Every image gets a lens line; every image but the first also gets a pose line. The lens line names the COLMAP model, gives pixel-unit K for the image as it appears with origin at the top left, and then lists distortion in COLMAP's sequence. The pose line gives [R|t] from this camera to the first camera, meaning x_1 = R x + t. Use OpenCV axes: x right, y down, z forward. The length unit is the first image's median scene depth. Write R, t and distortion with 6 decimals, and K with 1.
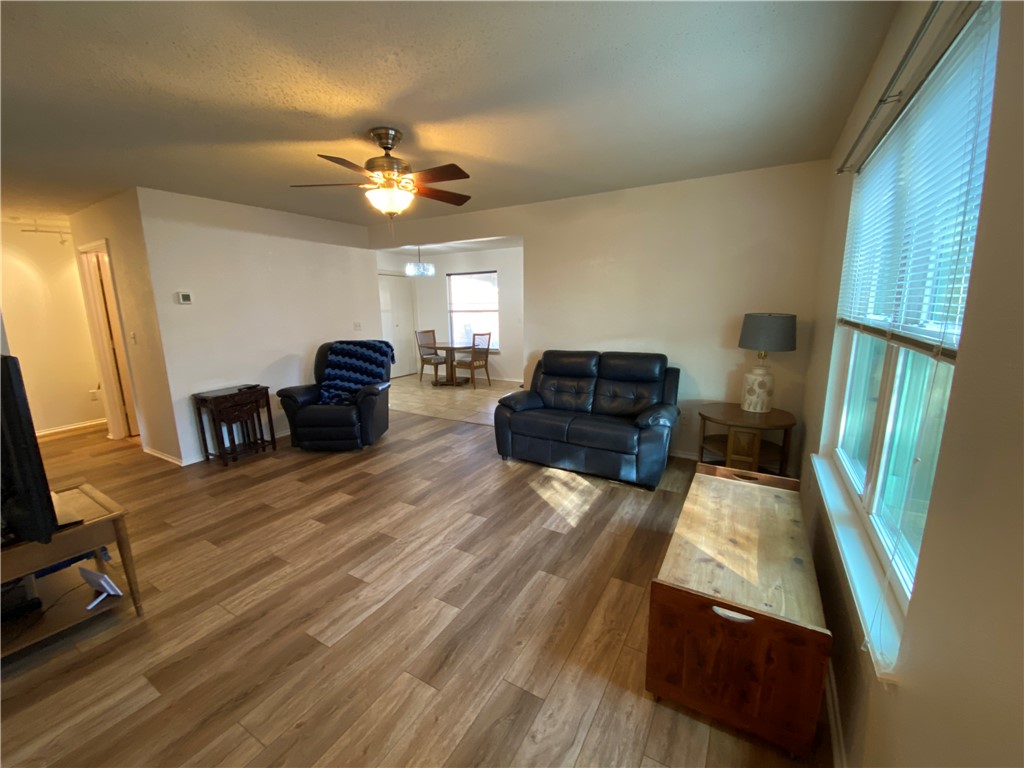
lens RADIAL K [[411.2, 0, 511.0], [0, 411.2, 385.7], [0, 0, 1]] dist [0.045000, -0.042052]
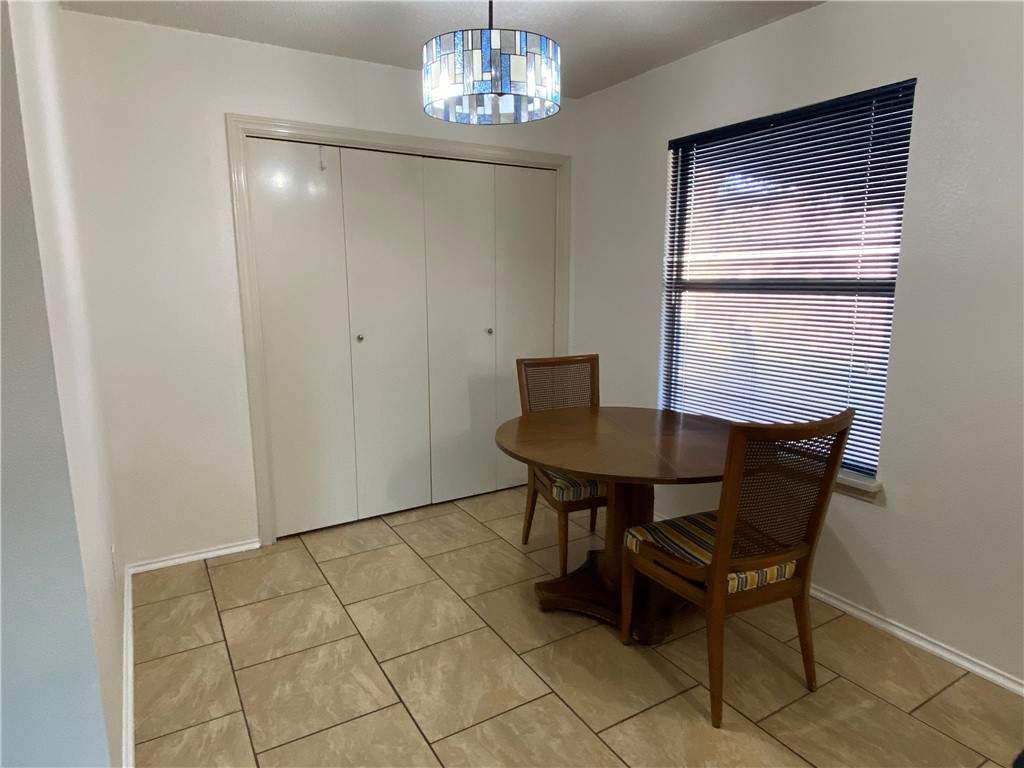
lens RADIAL K [[609.9, 0, 513.2], [0, 609.9, 385.2], [0, 0, 1]] dist [0.084856, -0.099061]
pose [[0.878503, 0.097875, -0.467603, -0.129177], [-0.099004, 0.994839, 0.022228, -0.325560], [0.467365, 0.026767, 0.883659, 1.712177]]
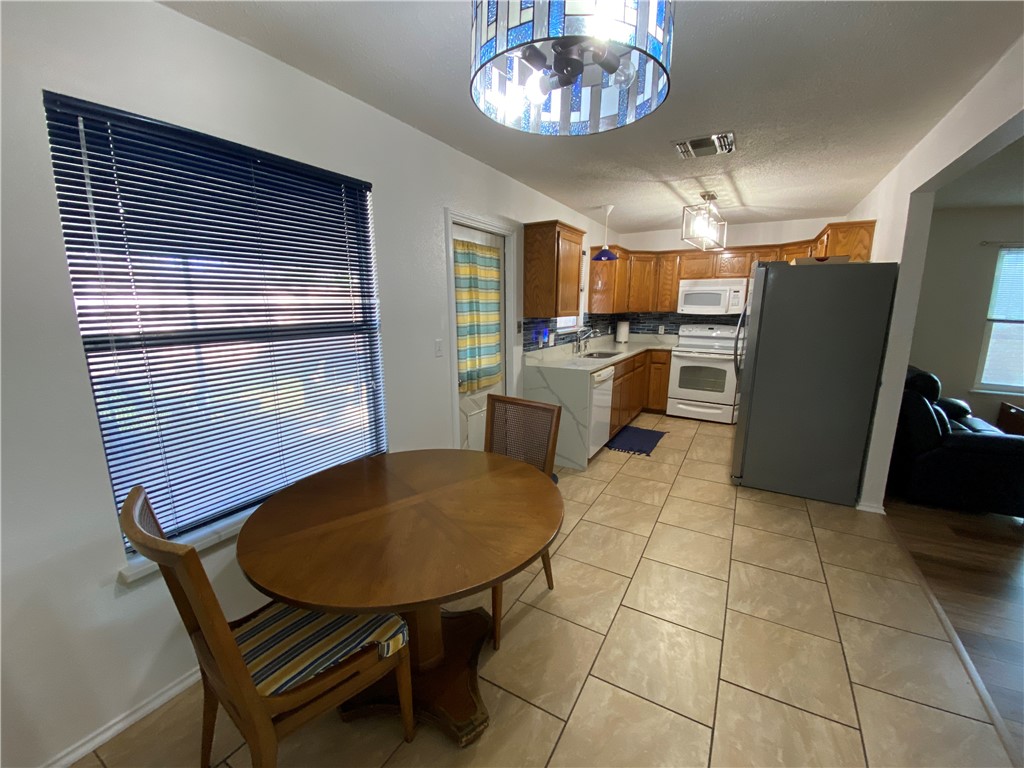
lens RADIAL K [[411.2, 0, 511.0], [0, 411.2, 385.7], [0, 0, 1]] dist [0.045000, -0.042052]
pose [[-0.007758, -0.182185, 0.983234, -0.865240], [0.186428, 0.965761, 0.180418, -0.464497], [-0.982438, 0.184701, 0.026472, 2.383605]]
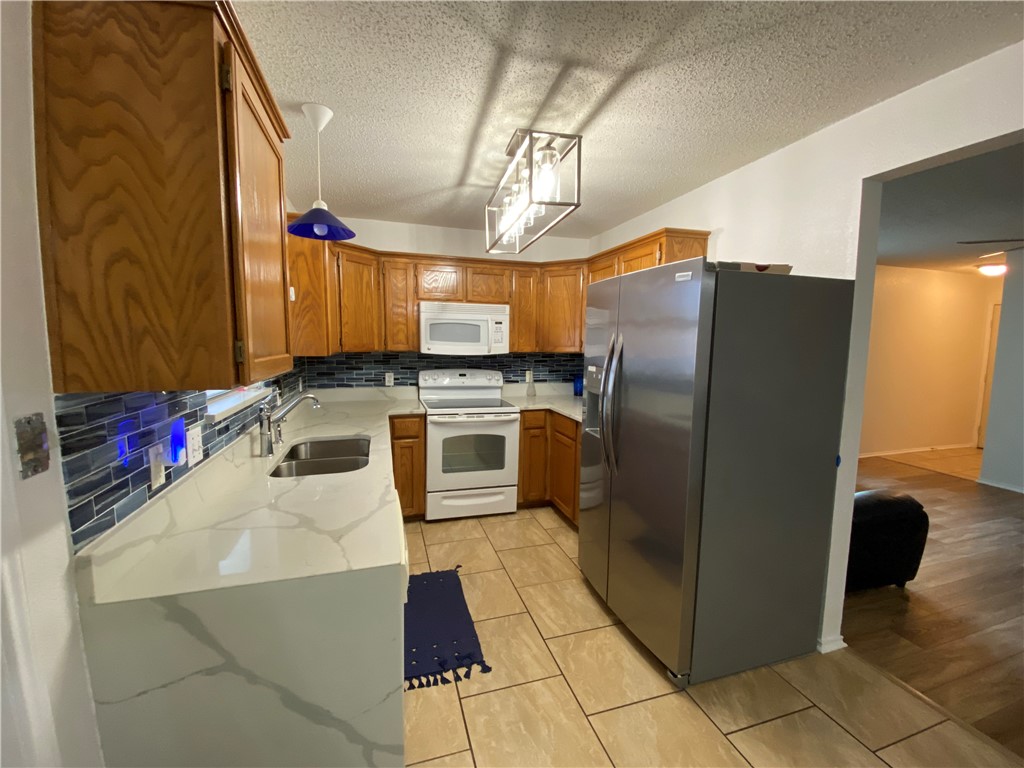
lens RADIAL K [[429.9, 0, 511.4], [0, 429.9, 386.6], [0, 0, 1]] dist [0.039644, -0.031196]
pose [[-0.734437, -0.068517, 0.675210, -0.006558], [0.125964, 0.963843, 0.234819, -0.465929], [-0.666885, 0.257512, -0.699251, 2.339391]]
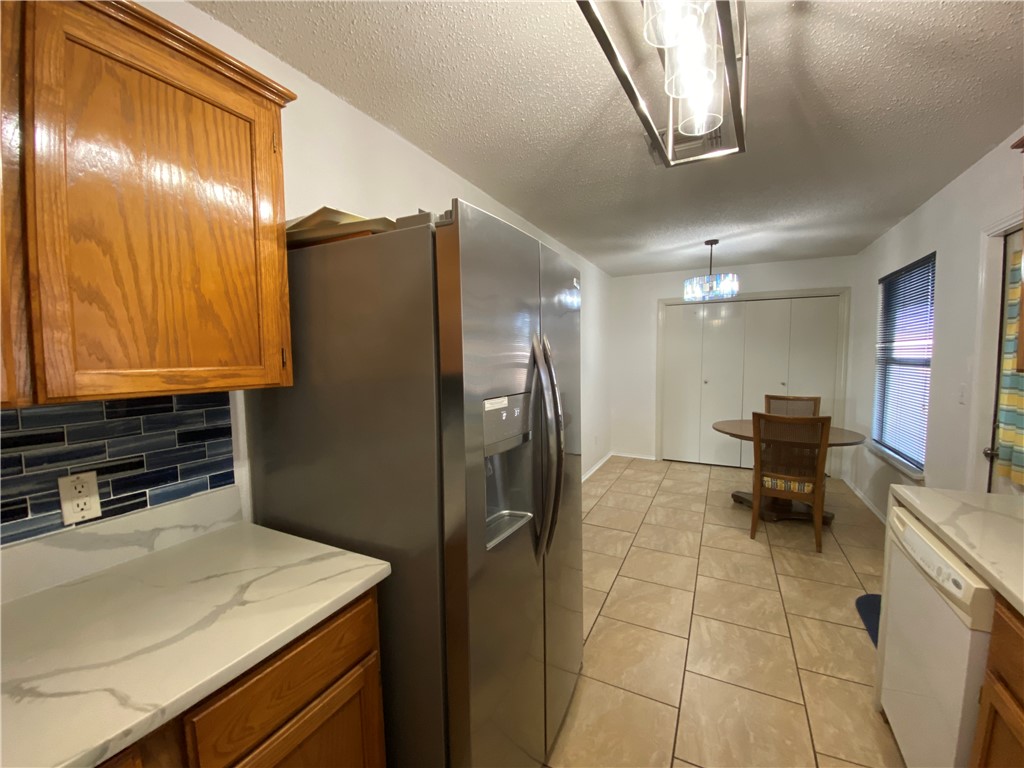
lens RADIAL K [[414.7, 0, 511.4], [0, 414.7, 386.5], [0, 0, 1]] dist [0.015676, -0.018820]
pose [[0.053981, 0.089159, -0.994554, 0.784068], [-0.175599, 0.981332, 0.078442, -0.334449], [0.982981, 0.170408, 0.068630, 1.650431]]
